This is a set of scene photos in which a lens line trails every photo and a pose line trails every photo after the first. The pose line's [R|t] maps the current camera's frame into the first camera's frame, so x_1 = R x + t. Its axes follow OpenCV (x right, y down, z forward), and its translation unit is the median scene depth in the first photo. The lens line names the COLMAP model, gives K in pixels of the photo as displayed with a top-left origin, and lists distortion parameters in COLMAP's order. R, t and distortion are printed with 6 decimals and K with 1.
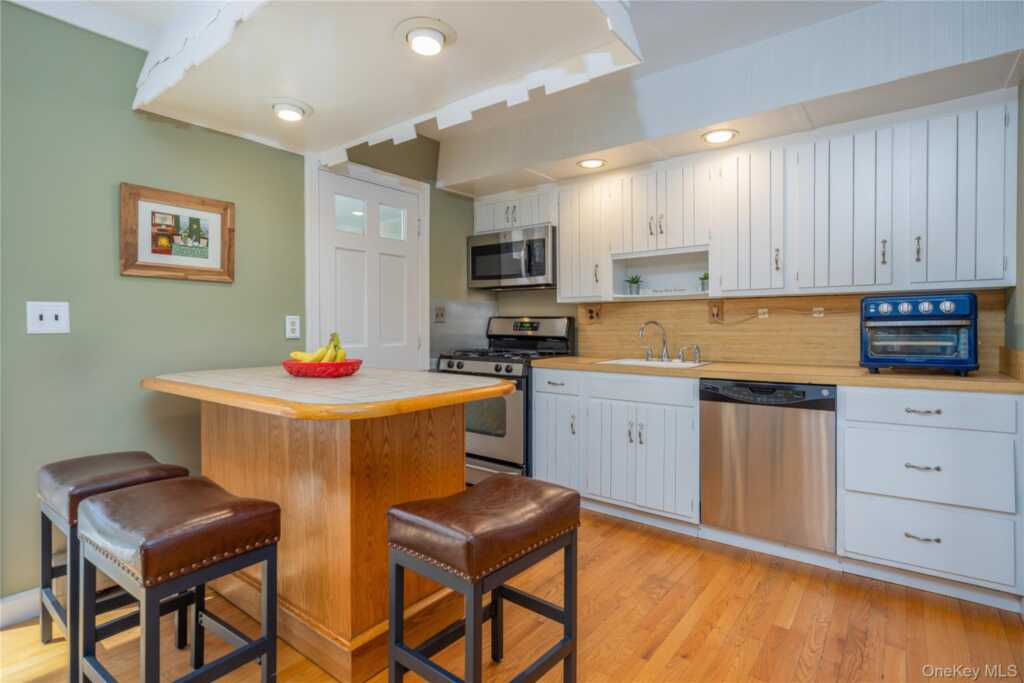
lens RADIAL K [[514.5, 0, 512.6], [0, 514.5, 332.3], [0, 0, 1]] dist [-0.004526, -0.000738]
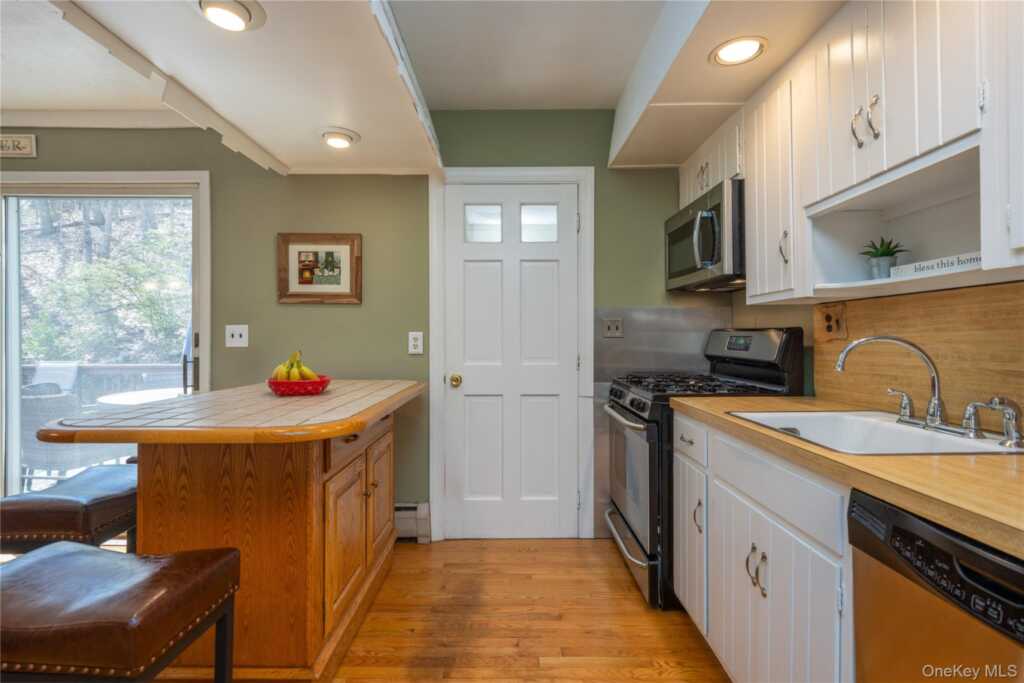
lens RADIAL K [[496.1, 0, 509.4], [0, 496.1, 336.2], [0, 0, 1]] dist [-0.004580, -0.001306]
pose [[0.608284, -0.001351, -0.793718, 0.528809], [-0.010853, 0.999891, -0.010019, -0.017366], [0.793645, 0.014709, 0.608203, 0.601129]]
